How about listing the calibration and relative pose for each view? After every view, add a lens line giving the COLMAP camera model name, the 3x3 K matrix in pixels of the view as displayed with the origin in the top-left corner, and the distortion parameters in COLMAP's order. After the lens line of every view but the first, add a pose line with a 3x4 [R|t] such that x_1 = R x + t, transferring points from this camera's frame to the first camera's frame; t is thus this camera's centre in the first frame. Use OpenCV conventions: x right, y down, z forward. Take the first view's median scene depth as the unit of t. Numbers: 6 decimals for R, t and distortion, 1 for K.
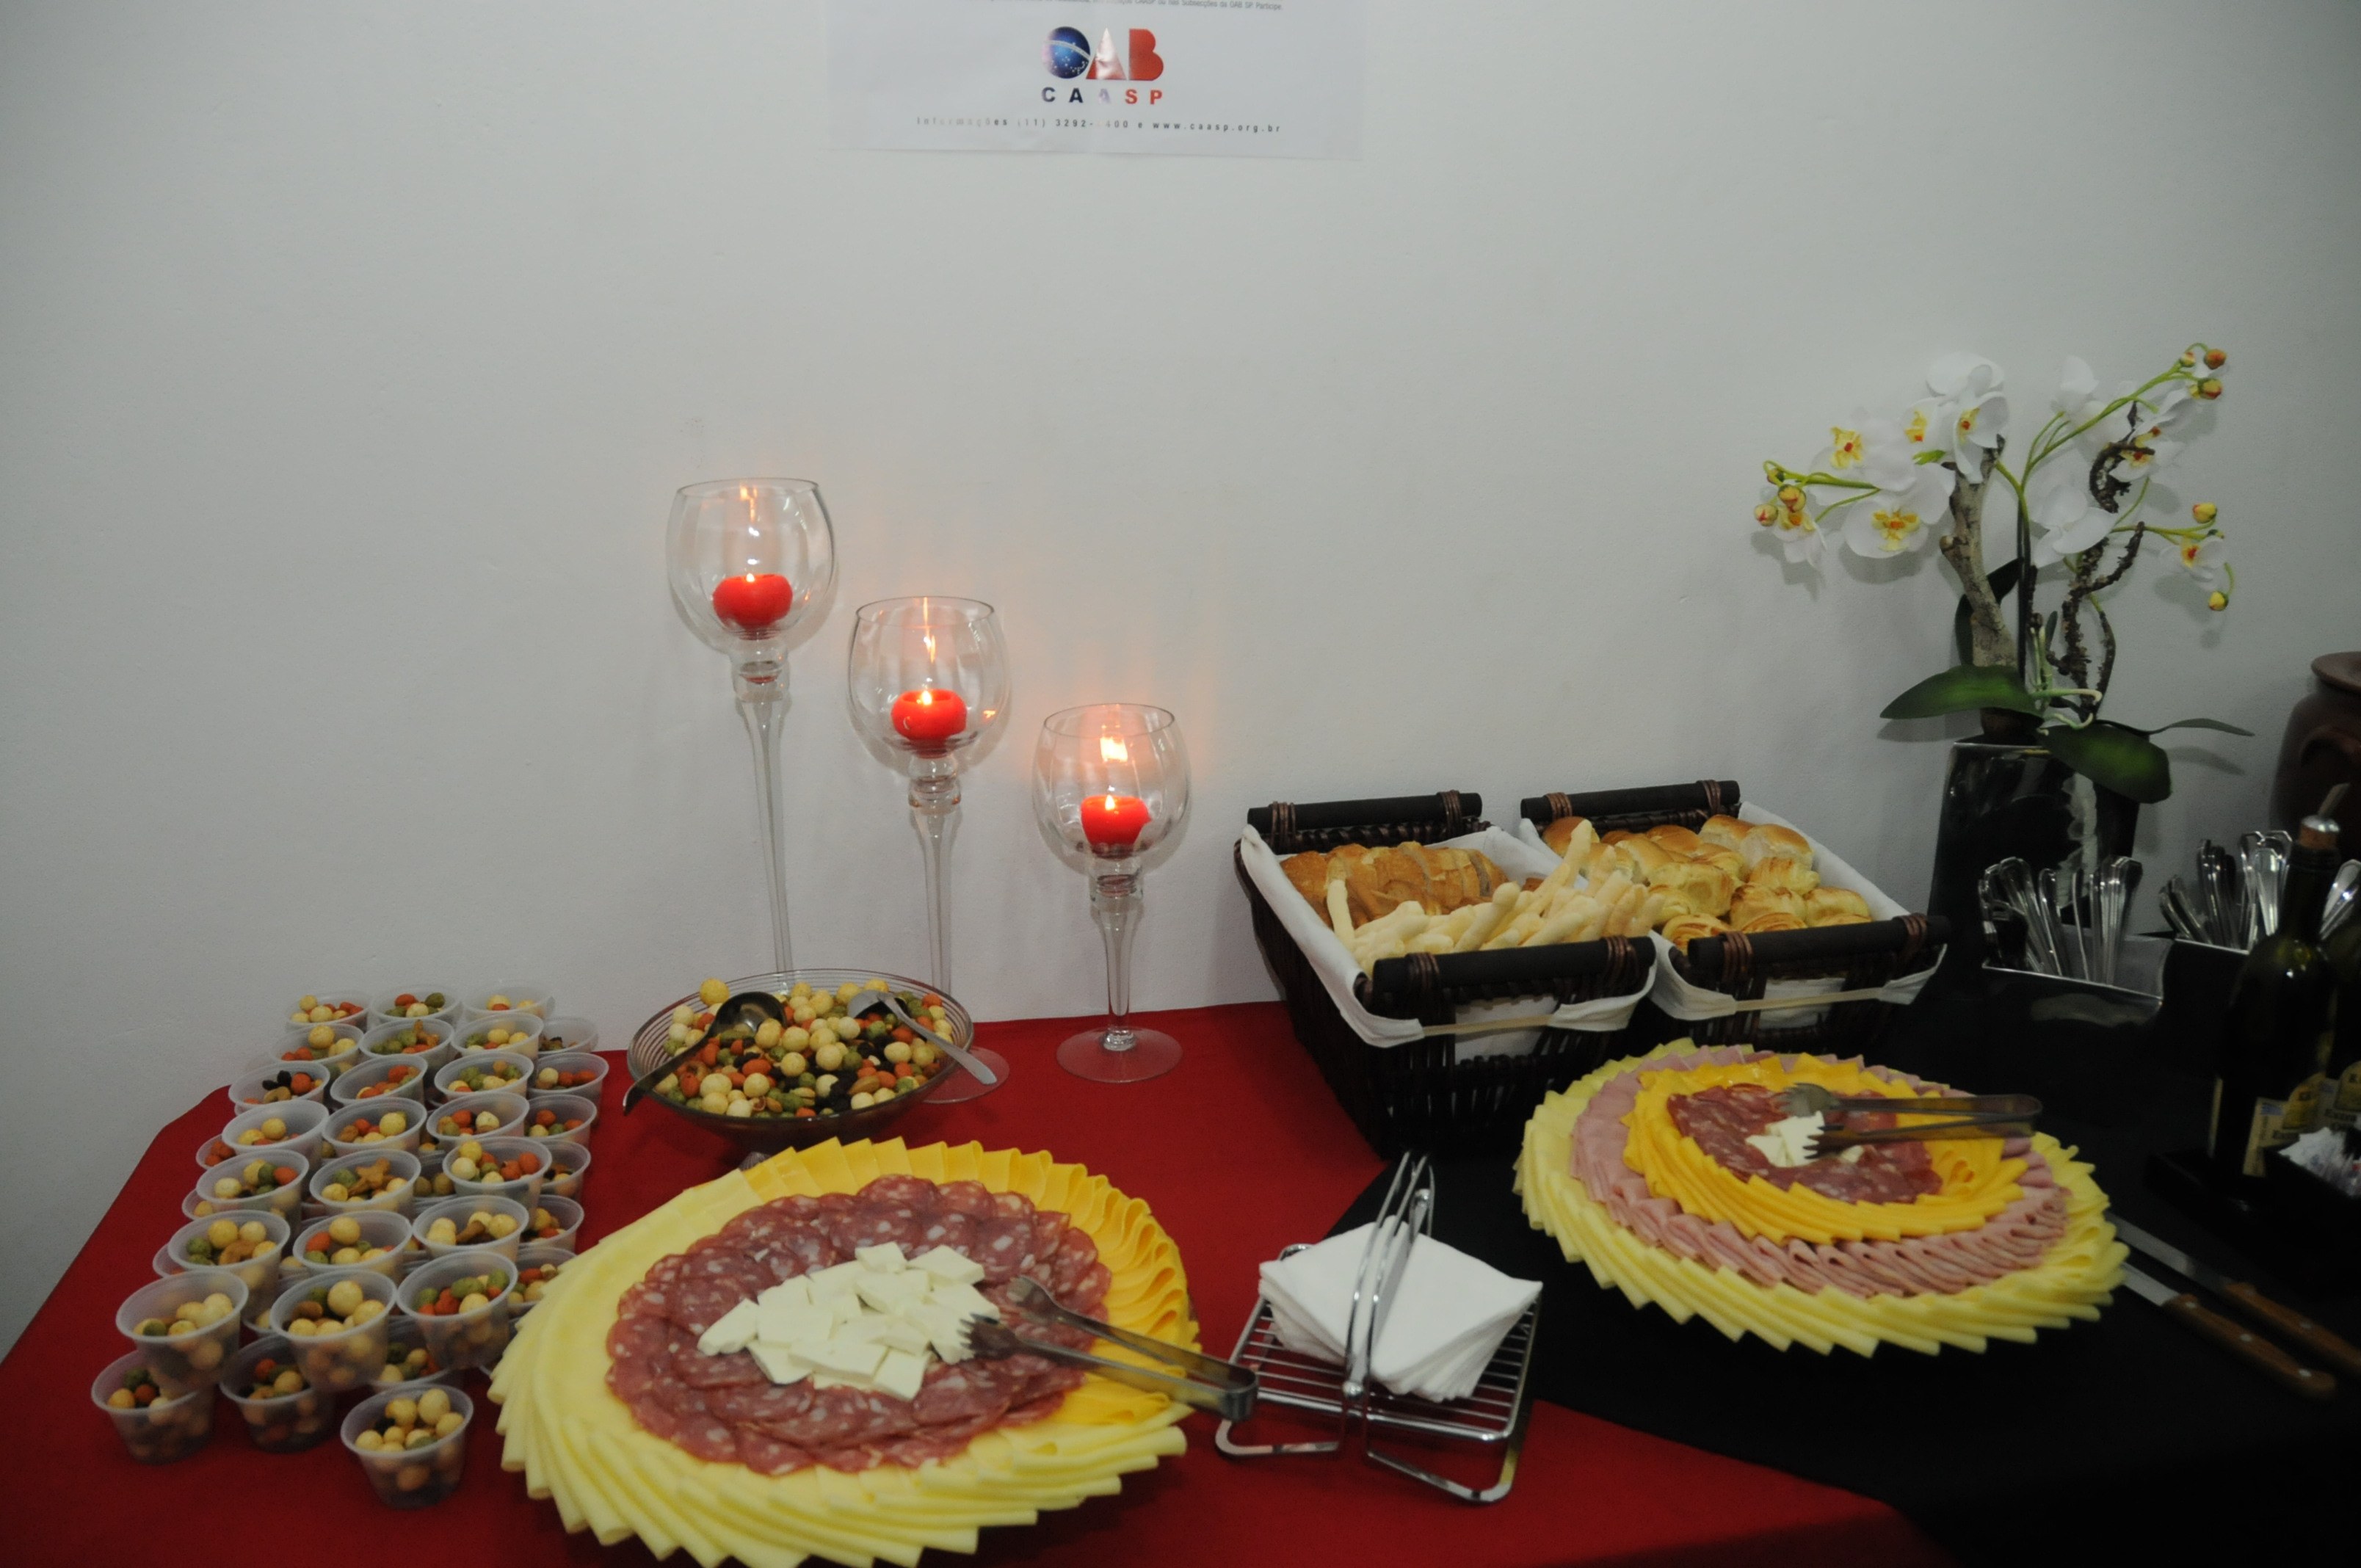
lens RADIAL K [[1856.5, 0, 1177.9], [0, 1856.5, 819.7], [0, 0, 1]] dist [-0.166452, 0.129444]
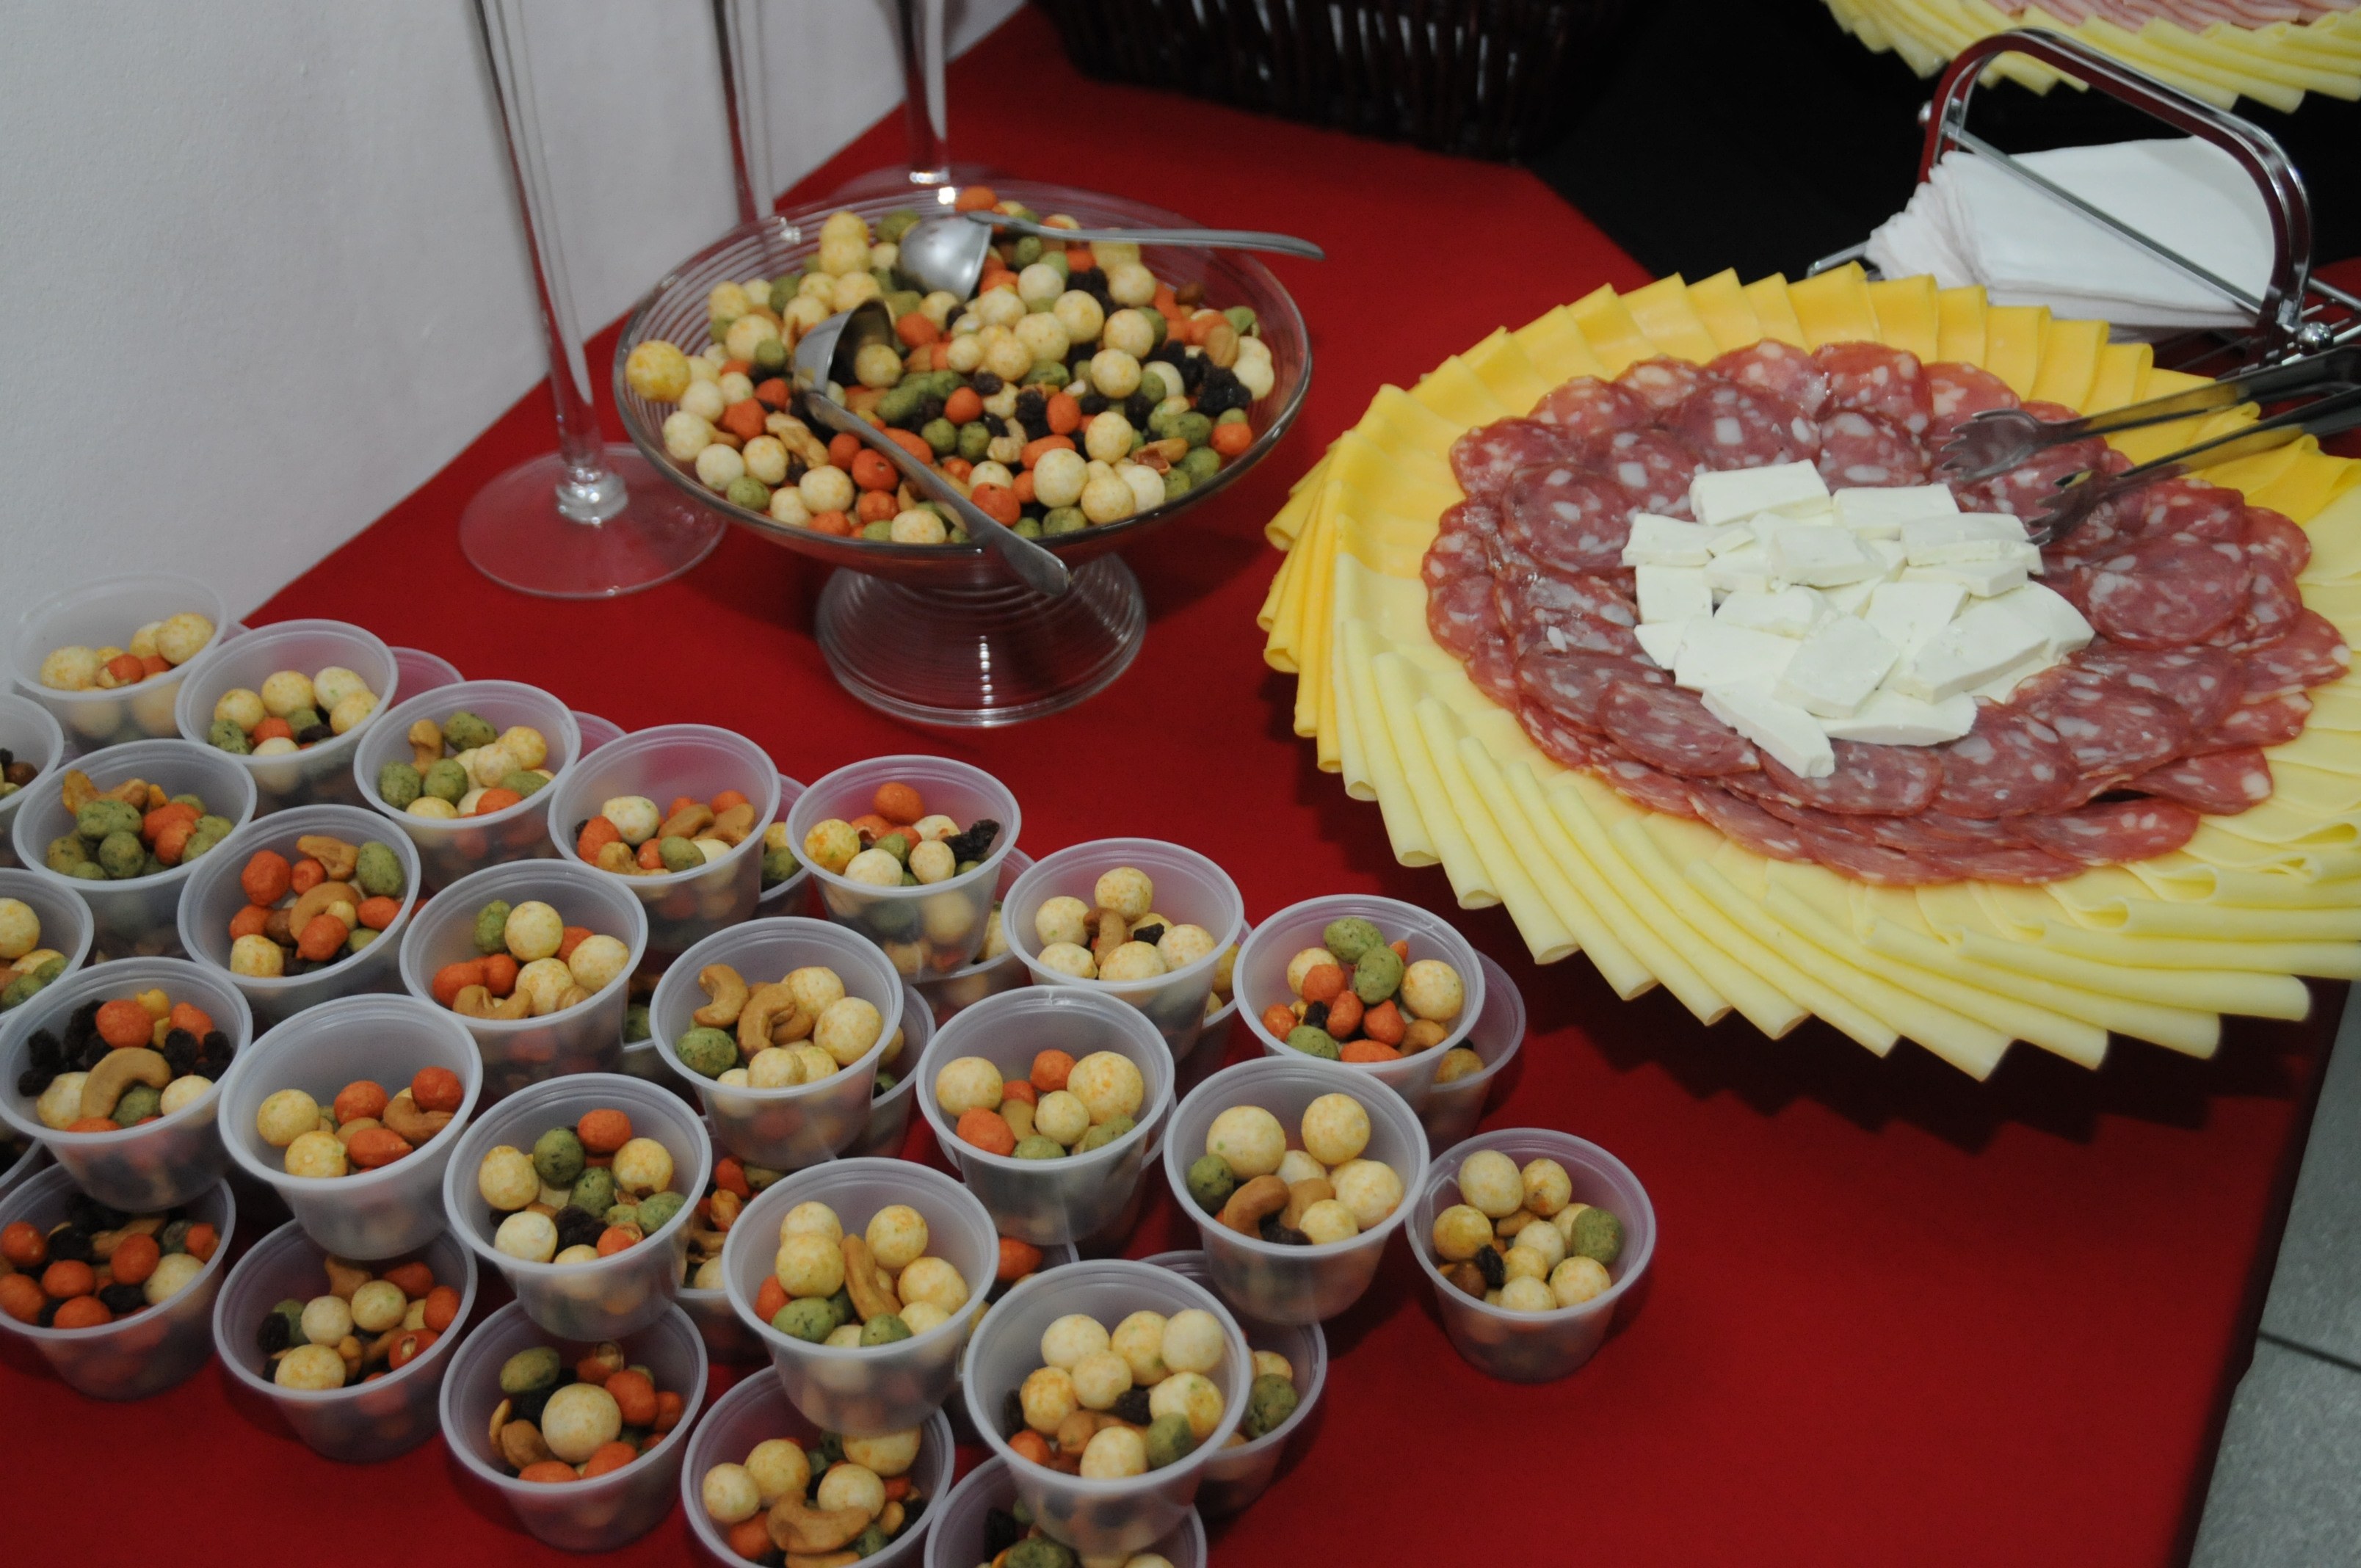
lens RADIAL K [[2835.9, 0, 1184.8], [0, 2835.9, 831.8], [0, 0, 1]] dist [-0.018185, 0.330782]
pose [[0.613097, -0.517653, 0.596781, -0.839613], [0.256732, 0.844963, 0.469177, -0.139007], [-0.747128, -0.134438, 0.650942, 0.532457]]
